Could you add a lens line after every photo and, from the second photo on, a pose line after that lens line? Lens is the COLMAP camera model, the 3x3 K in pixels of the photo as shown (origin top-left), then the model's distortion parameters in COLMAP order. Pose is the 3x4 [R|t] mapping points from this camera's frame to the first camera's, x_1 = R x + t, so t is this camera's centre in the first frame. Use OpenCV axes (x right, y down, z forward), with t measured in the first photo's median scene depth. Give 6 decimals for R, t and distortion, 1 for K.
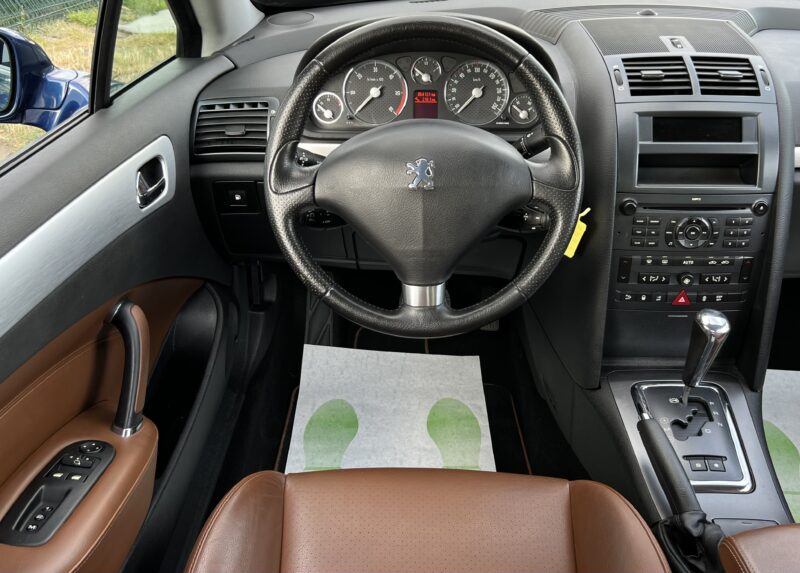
lens RADIAL K [[767.6, 0, 401.2], [0, 767.6, 278.4], [0, 0, 1]] dist [0.029132, 0.000000]
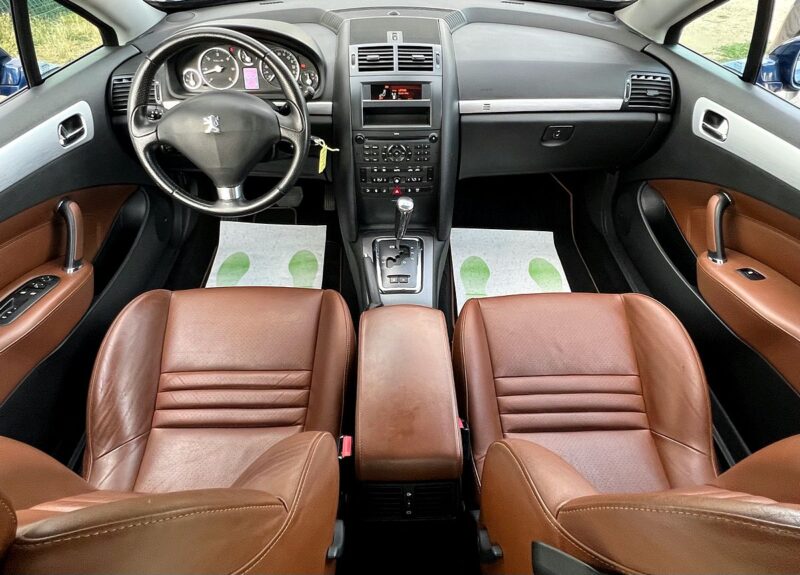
lens RADIAL K [[493.7, 0, 401.7], [0, 493.7, 281.7], [0, 0, 1]] dist [0.011838, -0.011284]
pose [[0.999047, -0.028368, 0.033173, 0.329636], [0.020719, 0.977132, 0.211623, -0.010325], [-0.038417, -0.210734, 0.976788, -0.171314]]
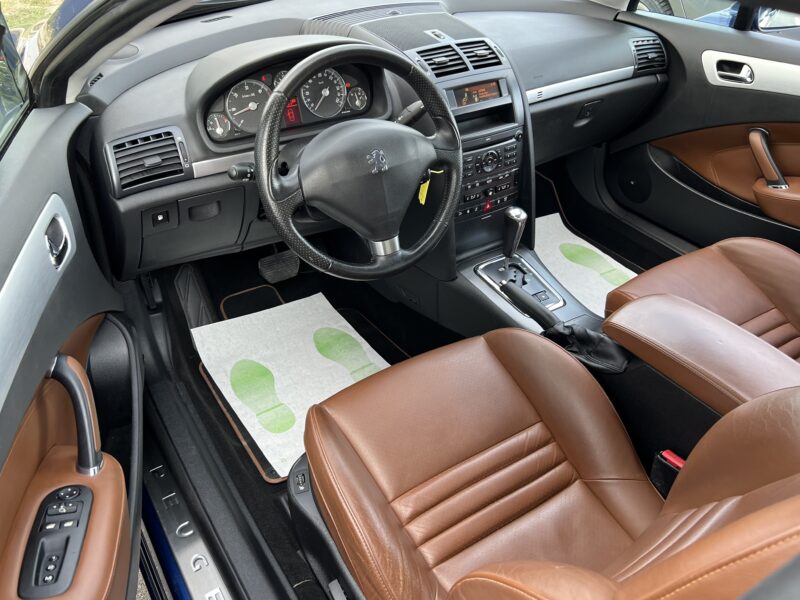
lens RADIAL K [[677.8, 0, 401.7], [0, 677.8, 302.6], [0, 0, 1]] dist [0.077413, -0.106901]
pose [[0.814562, -0.321404, 0.482896, -0.495575], [0.261849, 0.946559, 0.188313, -0.090647], [-0.517614, -0.026947, 0.855190, -0.080558]]
